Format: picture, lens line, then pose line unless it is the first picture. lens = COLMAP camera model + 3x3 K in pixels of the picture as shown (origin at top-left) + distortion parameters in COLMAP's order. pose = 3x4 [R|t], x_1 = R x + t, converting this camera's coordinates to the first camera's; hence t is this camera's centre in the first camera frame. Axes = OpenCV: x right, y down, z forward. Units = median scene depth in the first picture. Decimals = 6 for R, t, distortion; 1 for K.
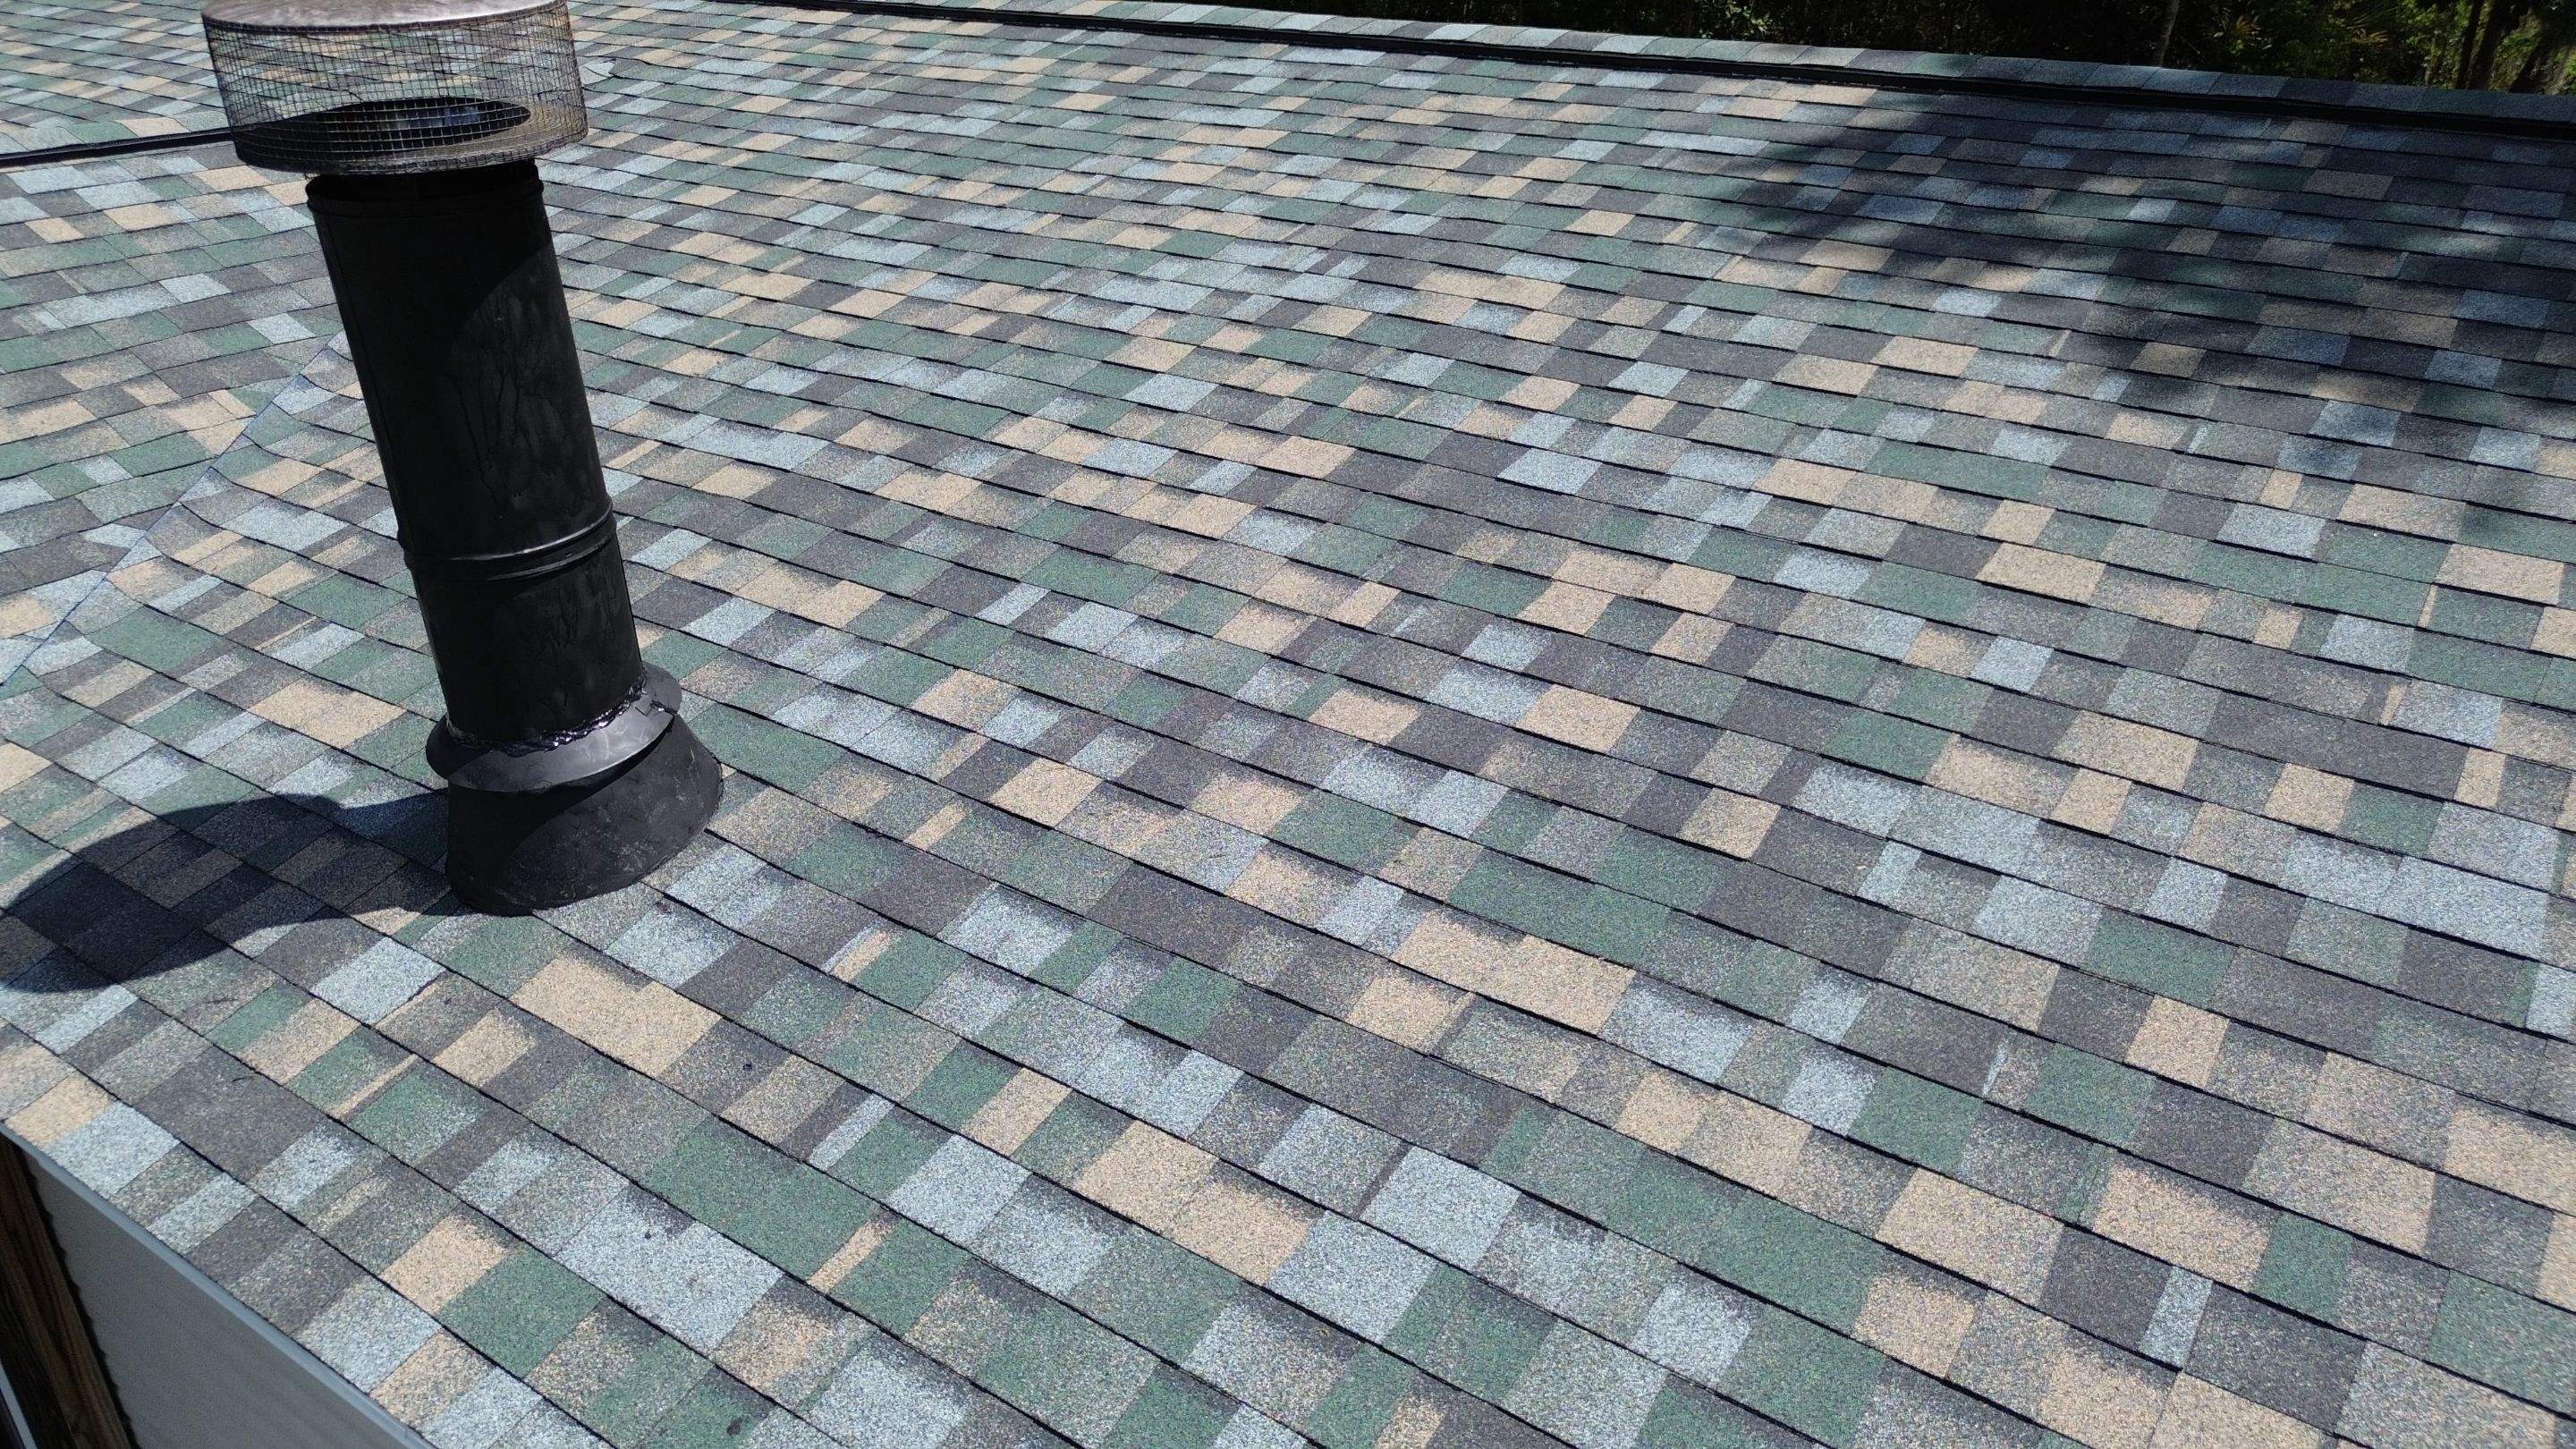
lens RADIAL K [[1849.4, 0, 1309.6], [0, 1849.4, 714.1], [0, 0, 1]] dist [0.050035, -0.042683]
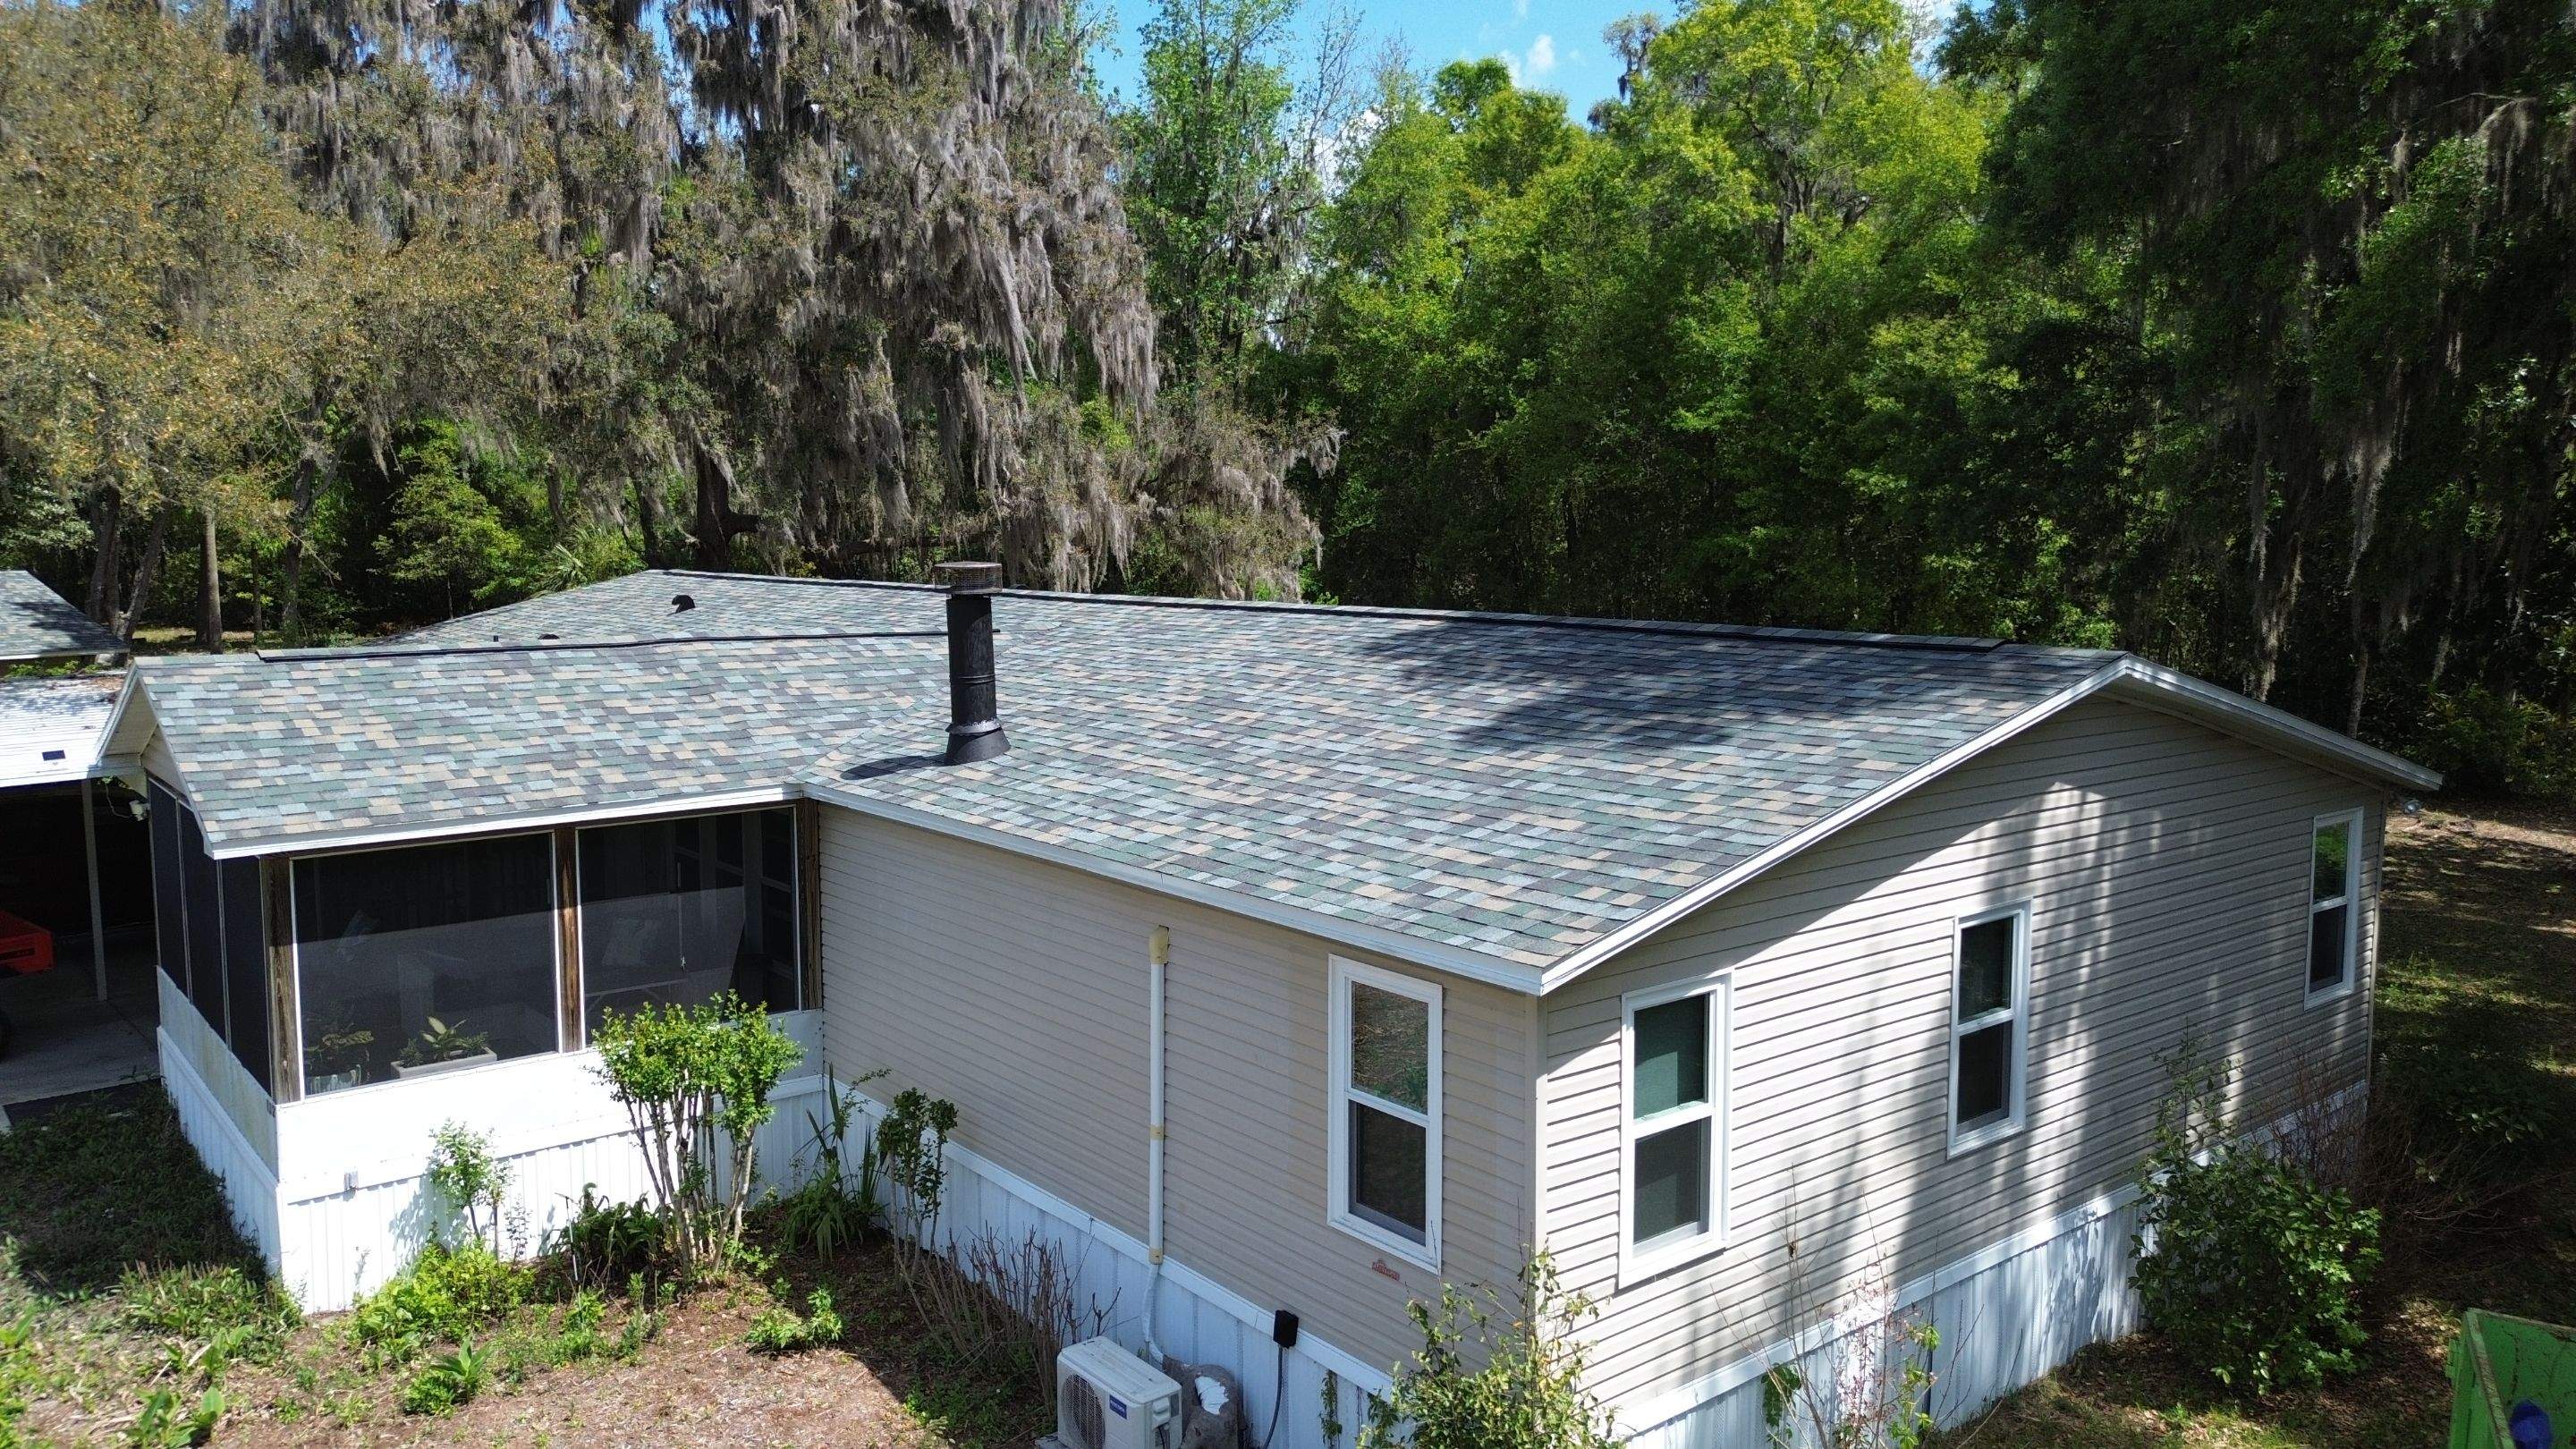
lens RADIAL K [[1849.4, 0, 1288.2], [0, 1849.4, 712.6], [0, 0, 1]] dist [0.050035, -0.042683]
pose [[0.957364, 0.032905, -0.287005, 1.376633], [-0.131549, 0.934165, -0.331708, 1.190493], [0.257196, 0.355321, 0.898664, -2.415671]]
